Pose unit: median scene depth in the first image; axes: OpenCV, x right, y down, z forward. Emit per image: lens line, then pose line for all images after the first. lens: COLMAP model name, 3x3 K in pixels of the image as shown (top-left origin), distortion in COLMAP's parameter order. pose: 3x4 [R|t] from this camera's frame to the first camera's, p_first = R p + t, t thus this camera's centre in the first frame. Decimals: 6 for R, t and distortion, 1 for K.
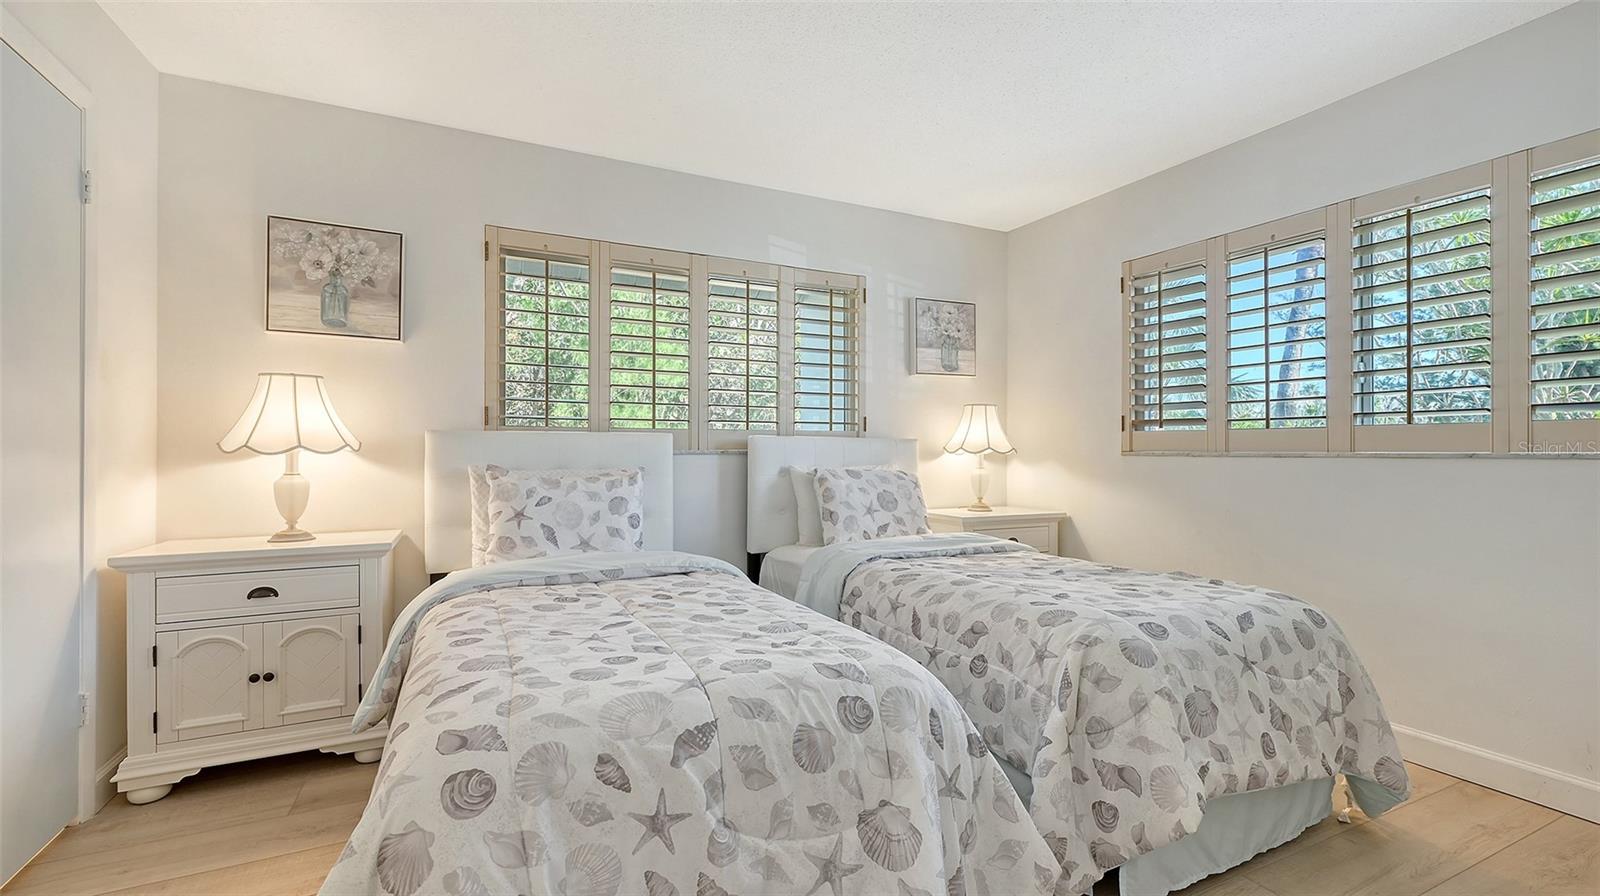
lens RADIAL K [[668.2, 0, 798.5], [0, 668.2, 444.5], [0, 0, 1]] dist [0.008332, 0.000093]
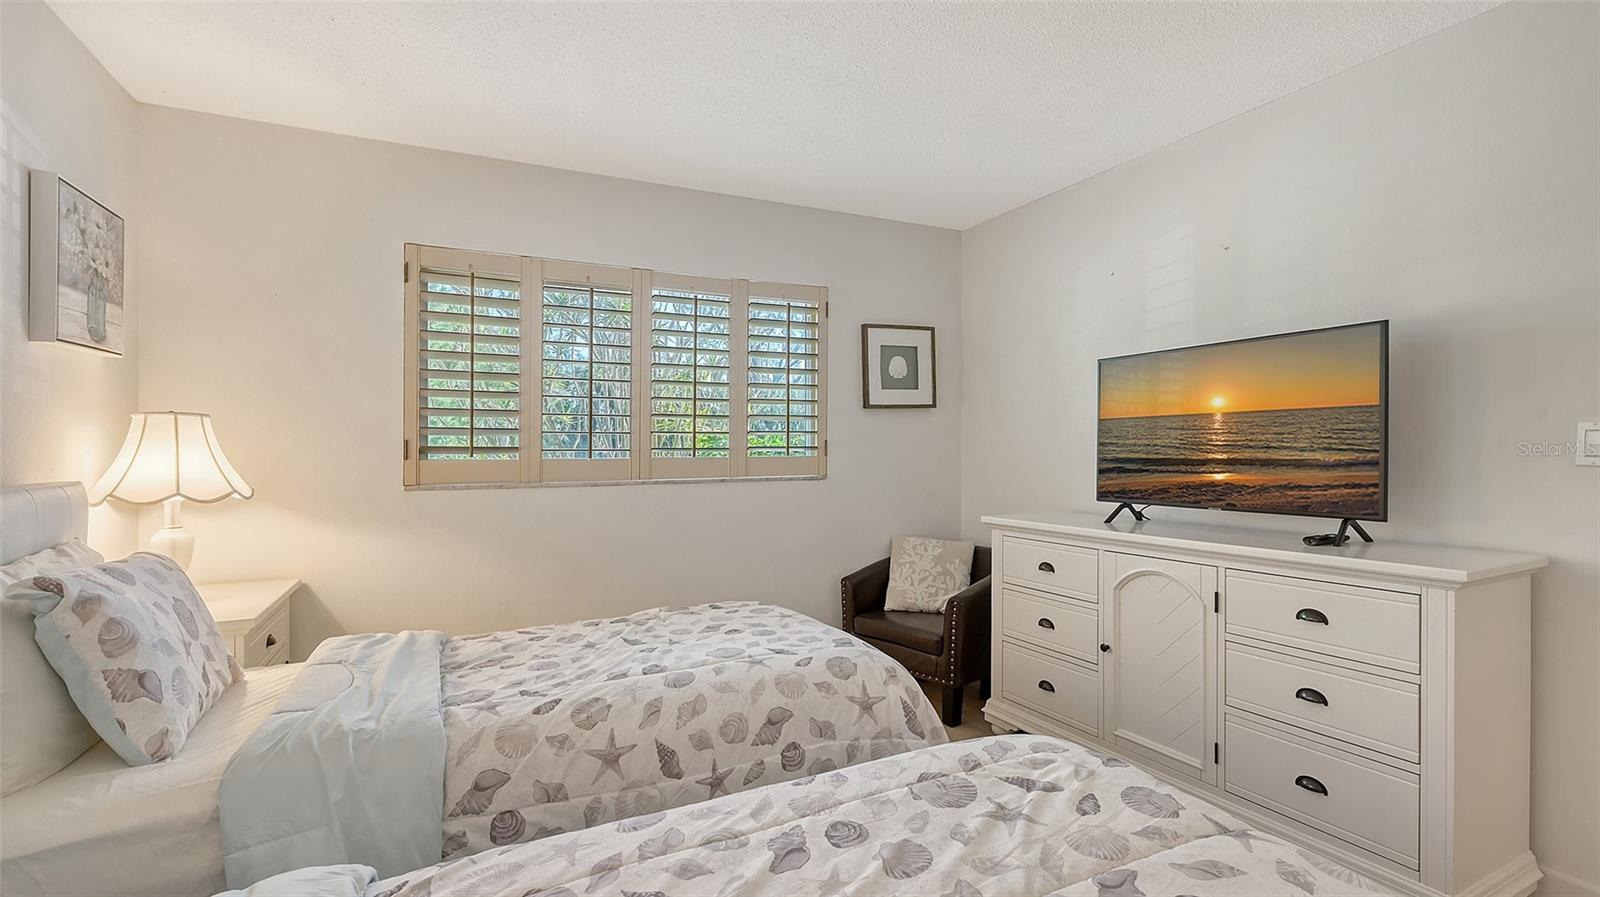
lens RADIAL K [[731.5, 0, 801.3], [0, 731.5, 453.0], [0, 0, 1]] dist [-0.000128, 0.000329]
pose [[0.008668, -0.013541, 0.999871, -0.531570], [-0.004935, 0.999896, 0.013584, -0.060015], [-0.999950, -0.005052, 0.008601, 0.774856]]
